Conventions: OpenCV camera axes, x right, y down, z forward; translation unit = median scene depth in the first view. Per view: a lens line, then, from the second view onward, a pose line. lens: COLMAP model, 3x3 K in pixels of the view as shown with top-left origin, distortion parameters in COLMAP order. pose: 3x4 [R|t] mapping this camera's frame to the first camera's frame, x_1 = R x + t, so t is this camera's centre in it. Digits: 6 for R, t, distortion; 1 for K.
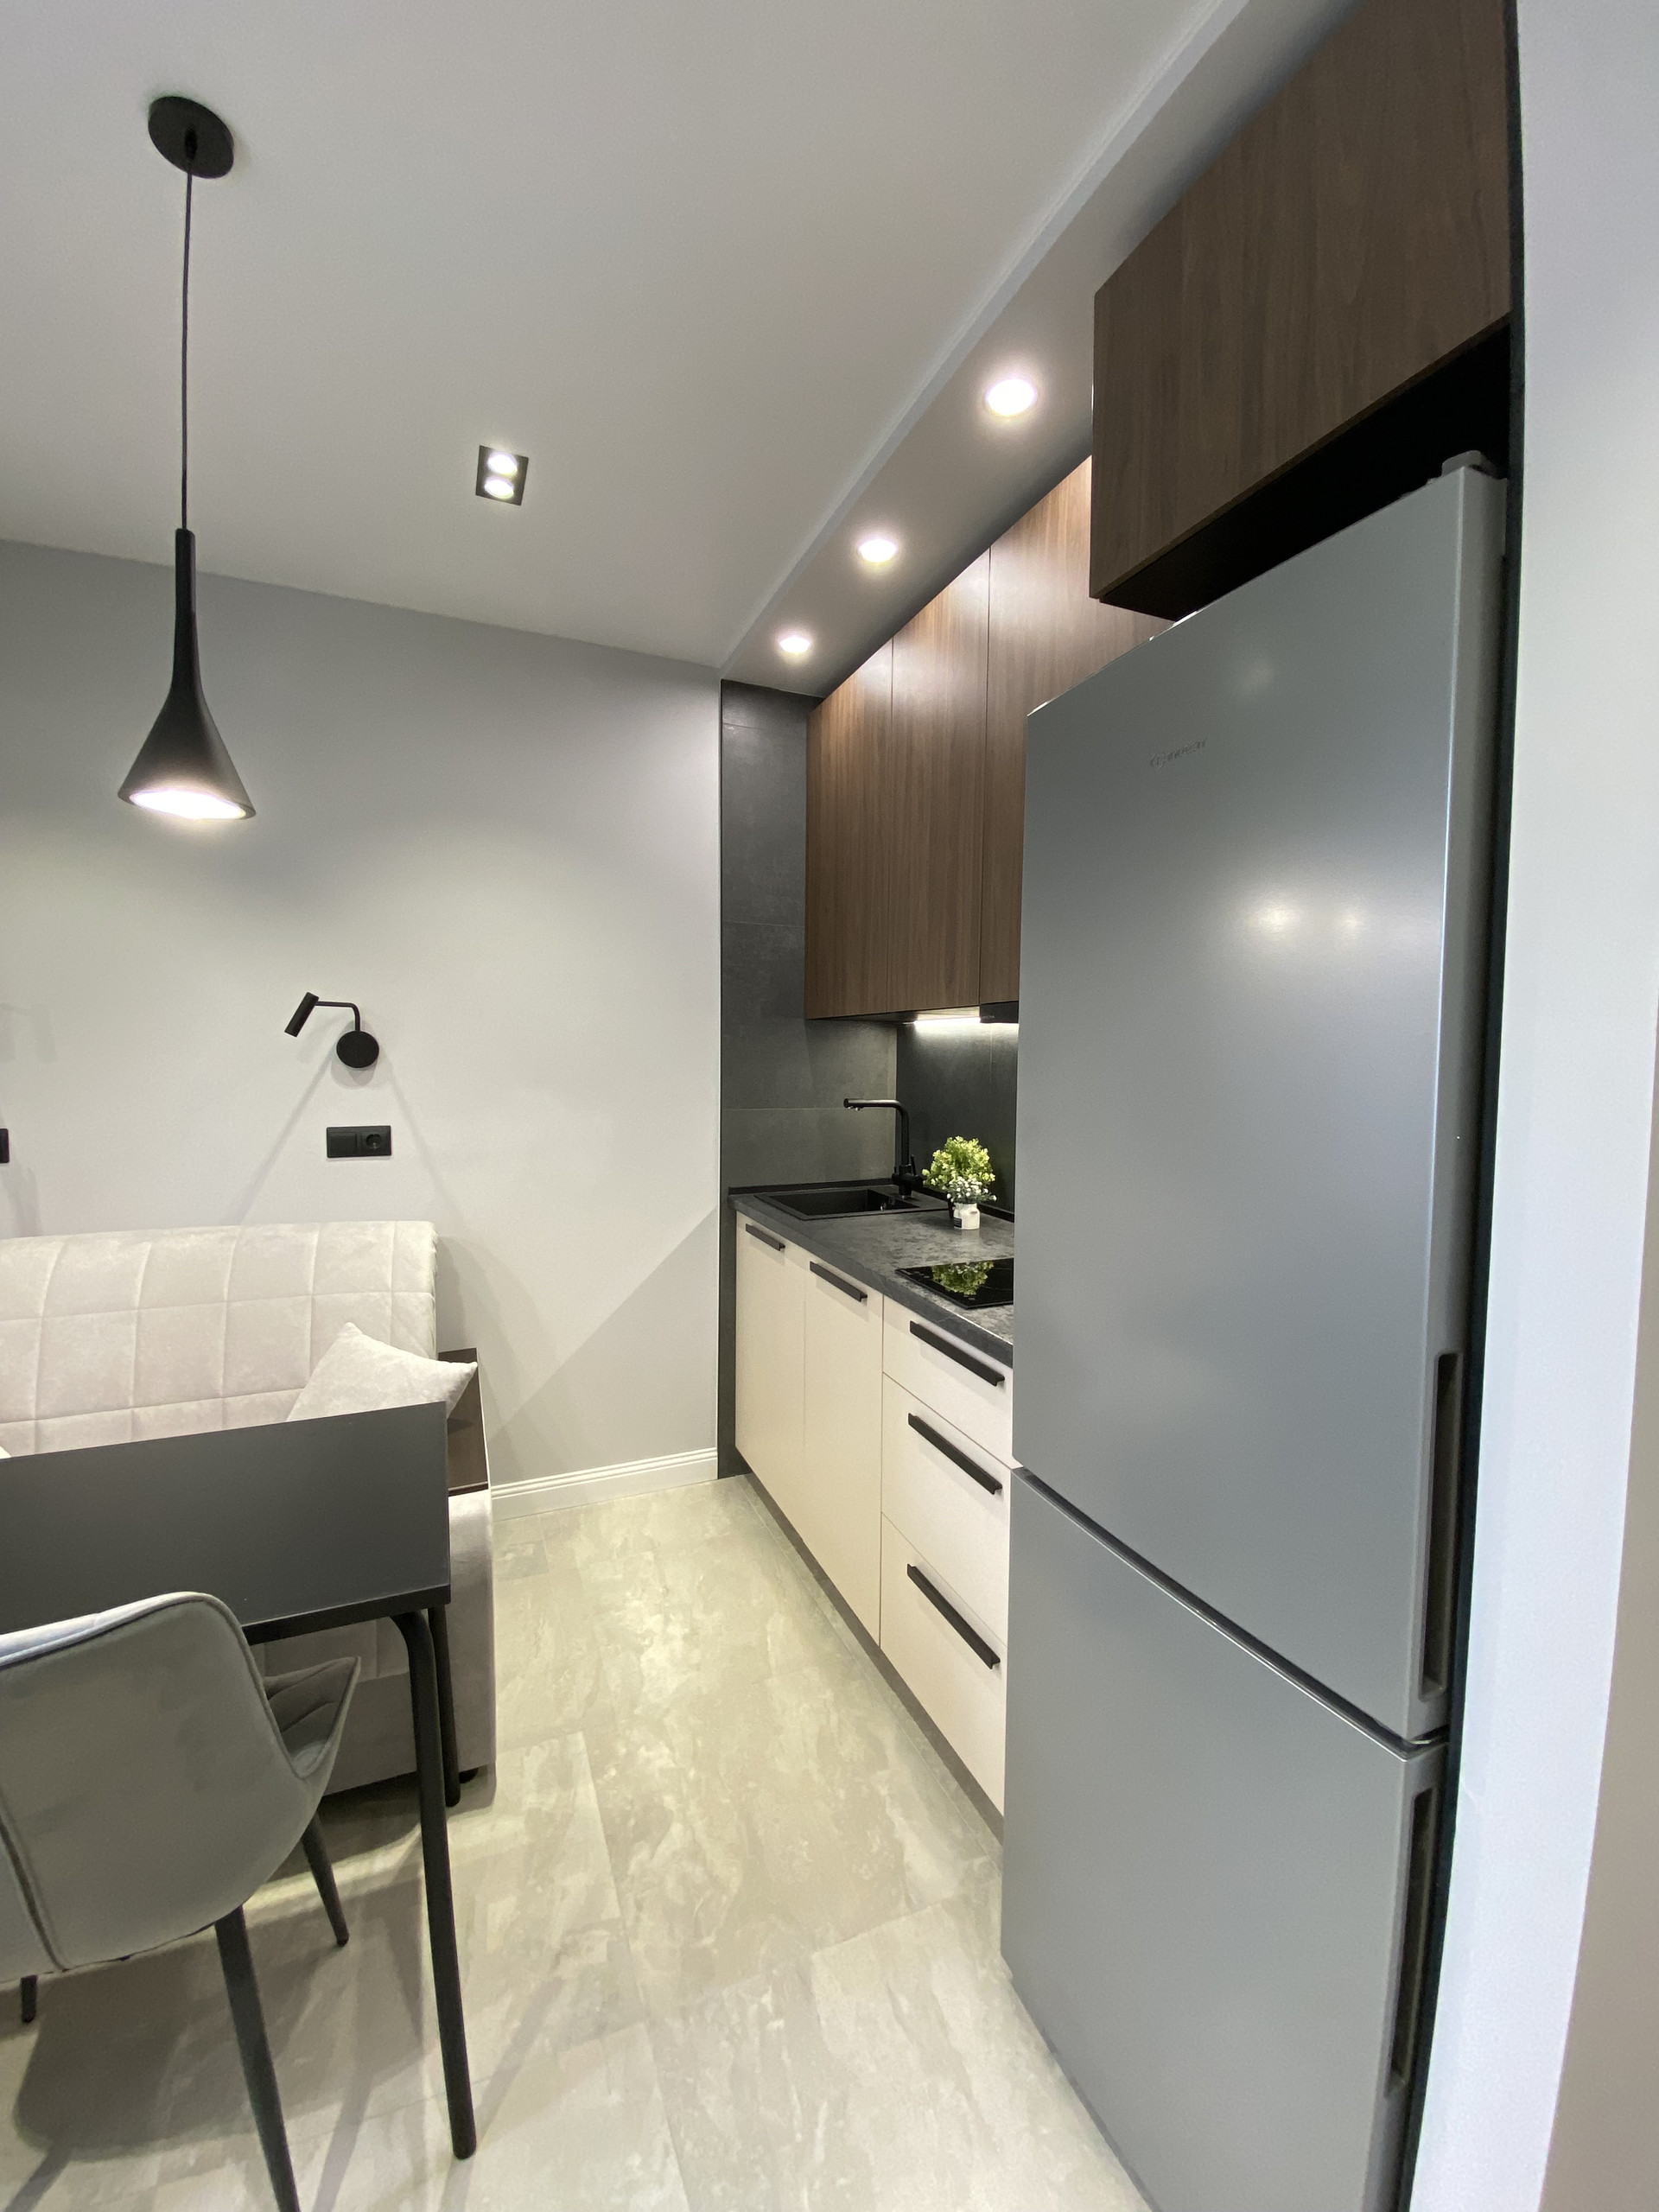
lens RADIAL K [[900.3, 0, 830.2], [0, 900.3, 1094.1], [0, 0, 1]] dist [0.019322, -0.020642]
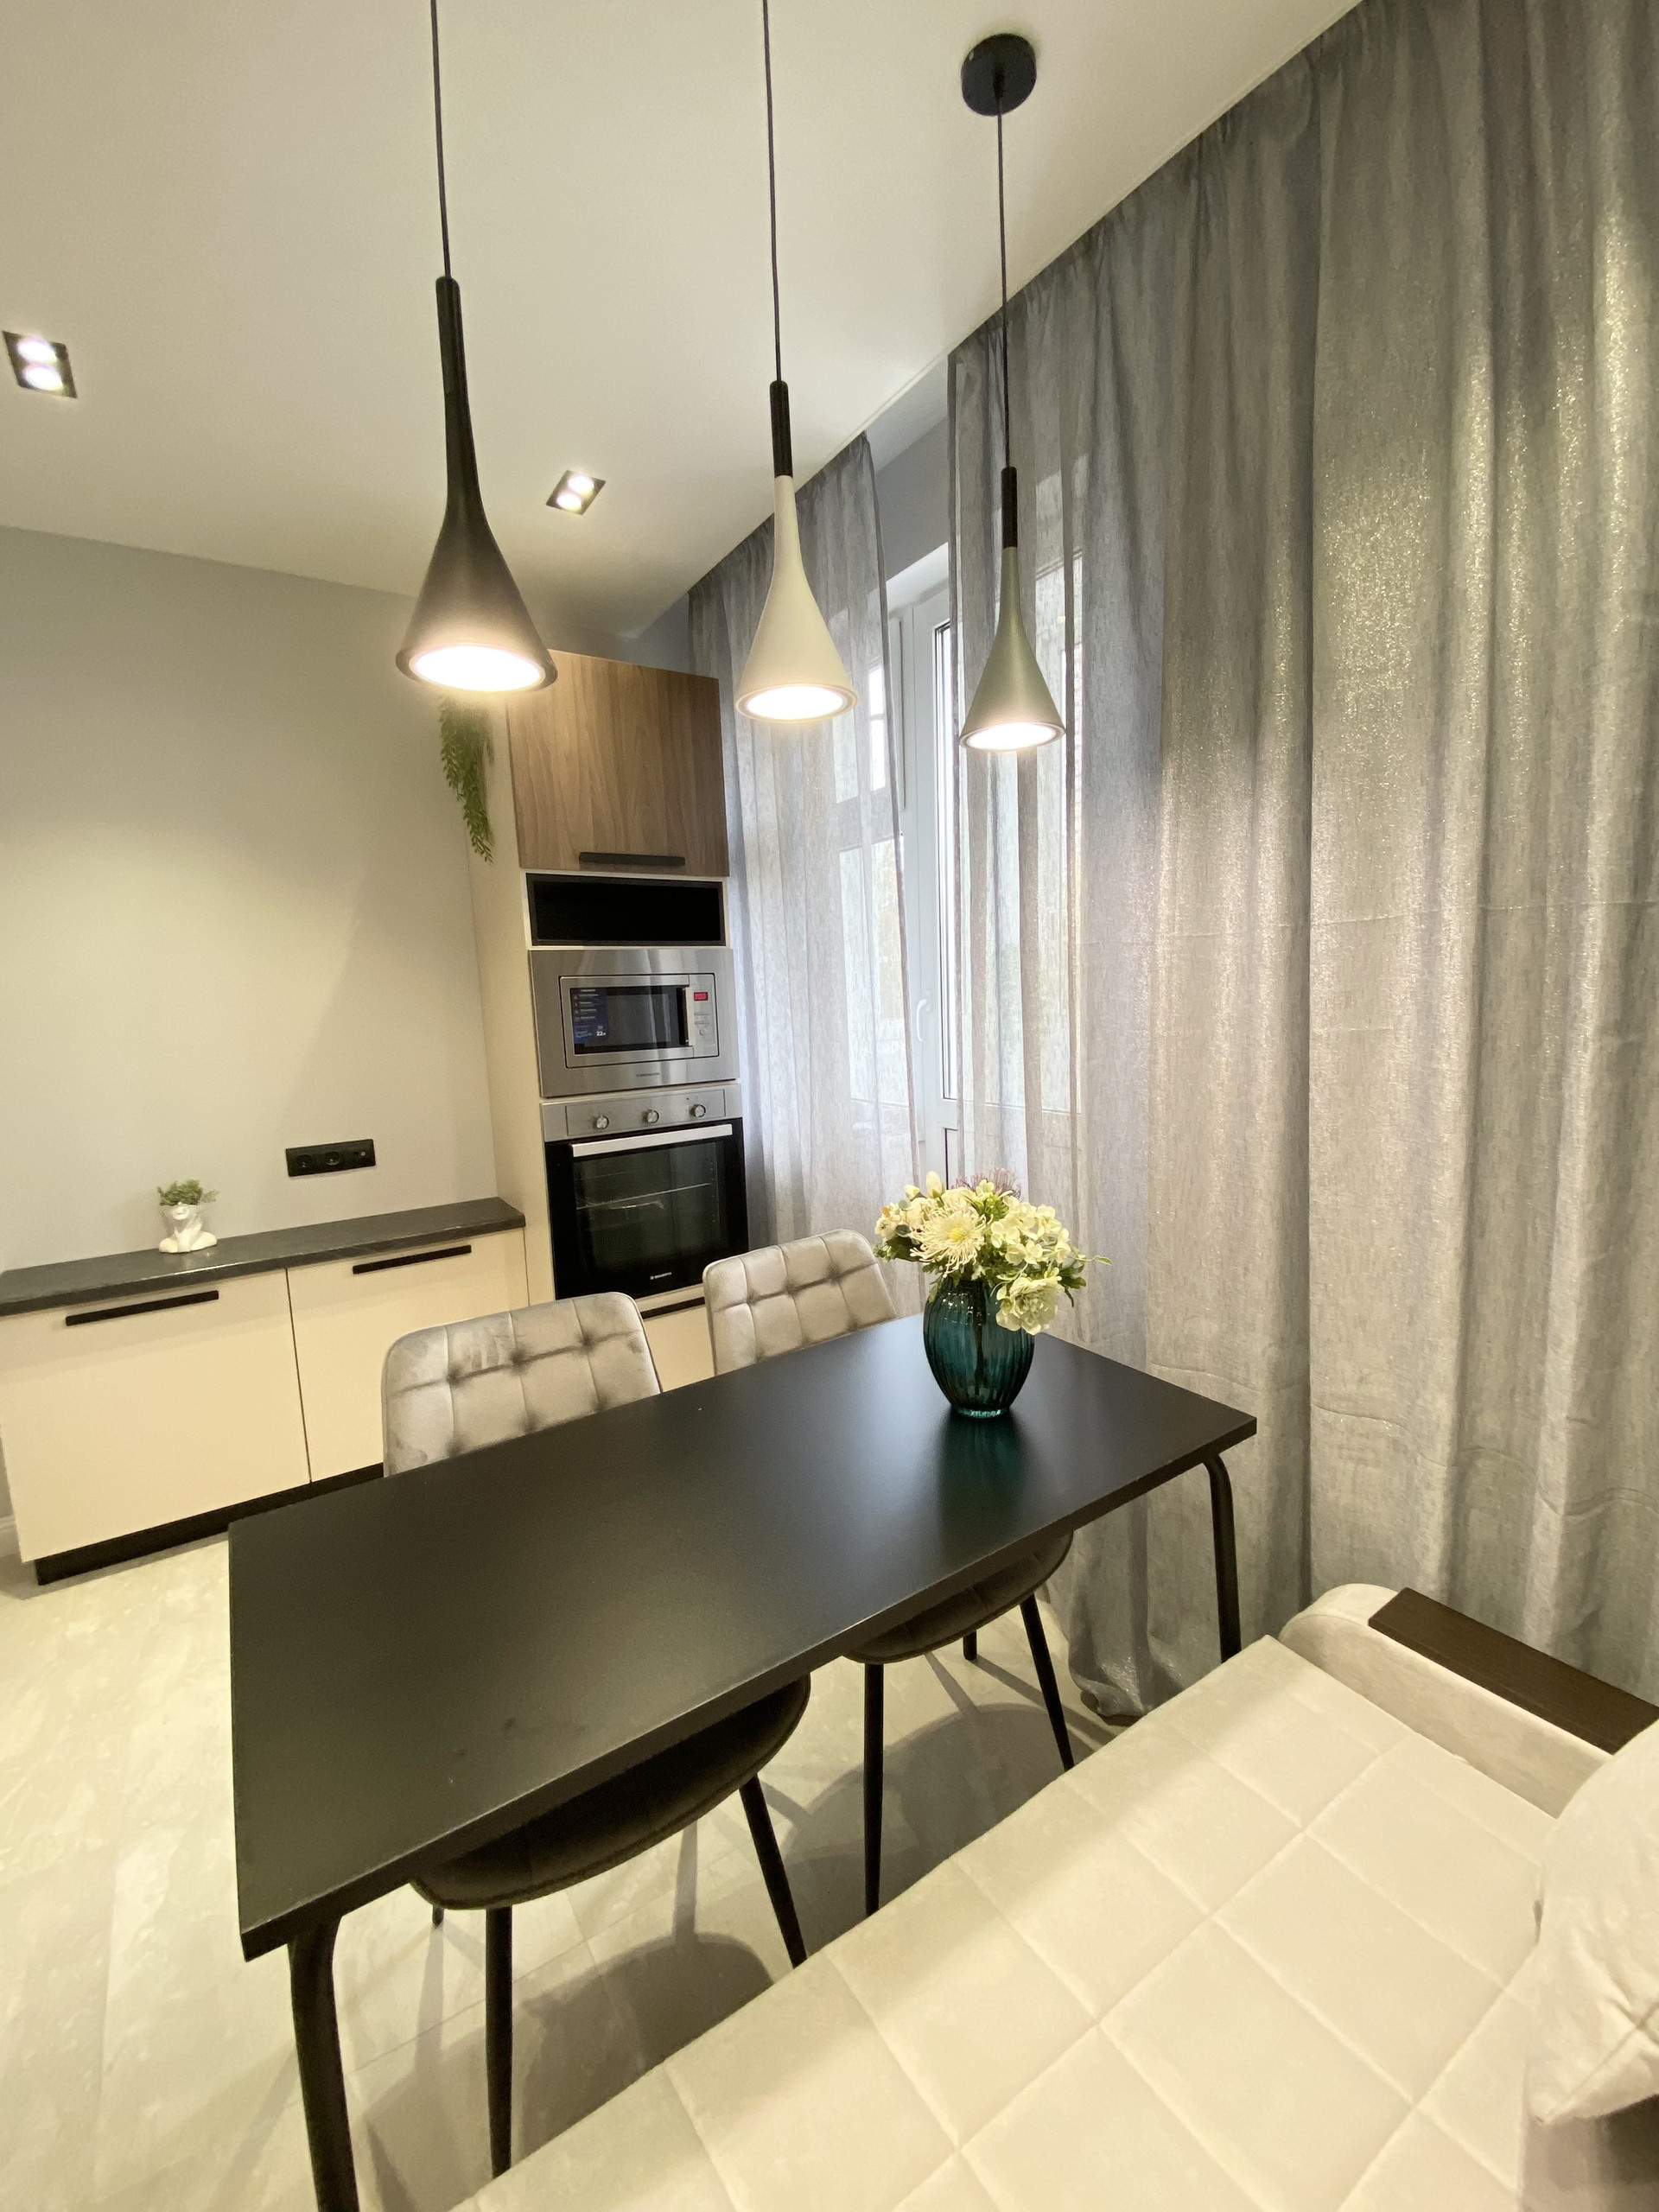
lens RADIAL K [[898.4, 0, 833.5], [0, 898.4, 1098.7], [0, 0, 1]] dist [0.002678, -0.013894]
pose [[-0.982974, 0.048732, -0.177166, -0.570685], [0.018952, 0.985936, 0.166045, -0.055704], [0.182766, 0.159861, -0.970073, 1.234113]]
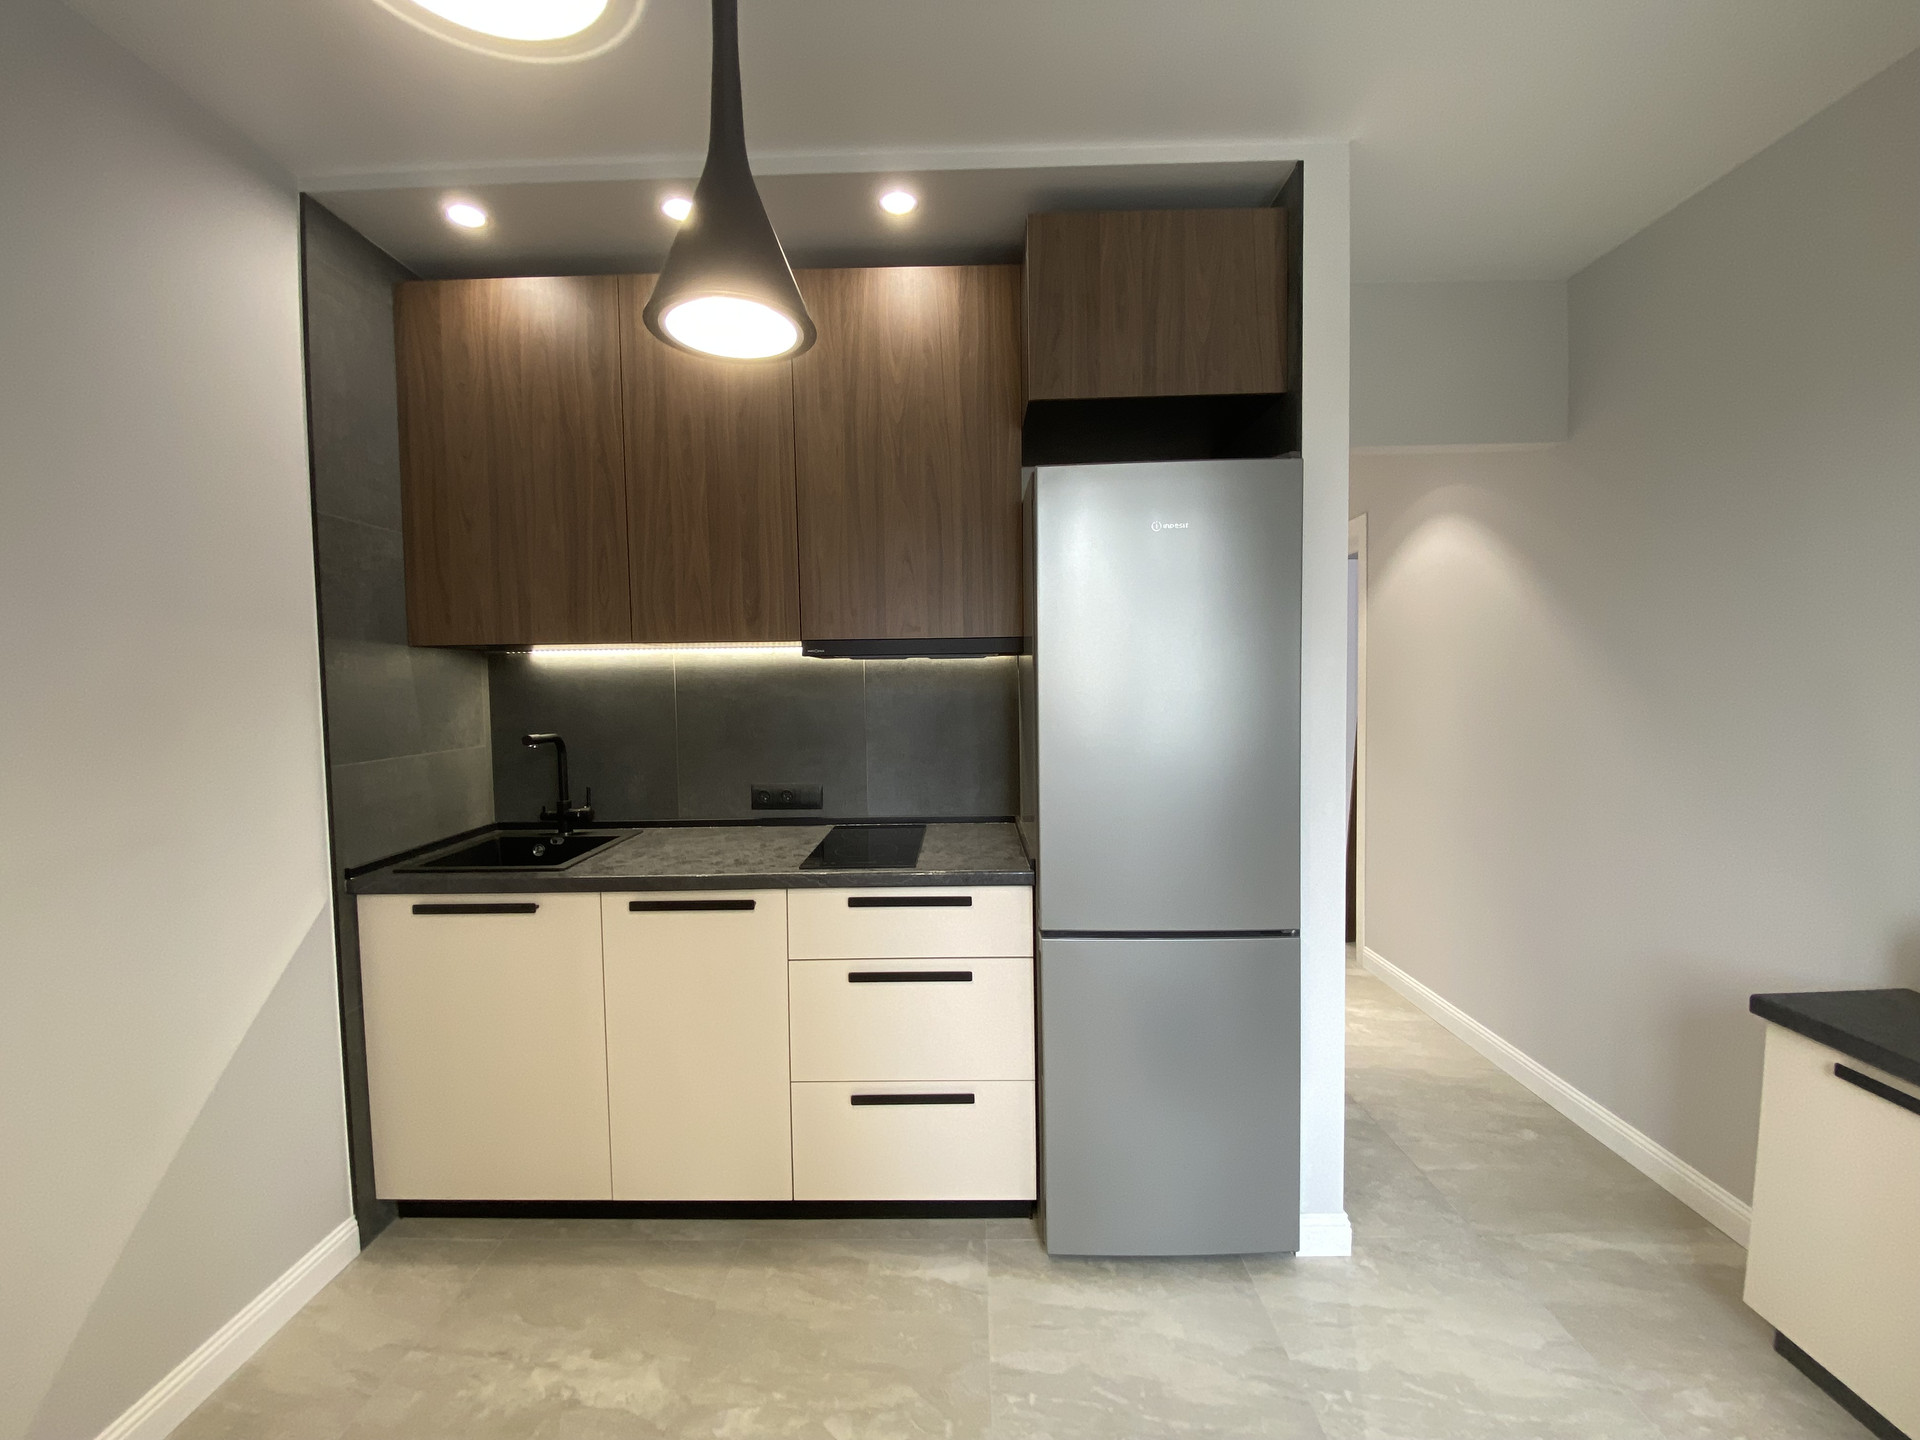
lens RADIAL K [[781.4, 0, 956.7], [0, 781.4, 715.8], [0, 0, 1]] dist [0.019322, -0.020642]
pose [[0.408324, -0.060861, 0.910806, -0.806784], [0.064201, 0.997219, 0.037853, -0.027042], [-0.910576, 0.043019, 0.411096, 0.416529]]
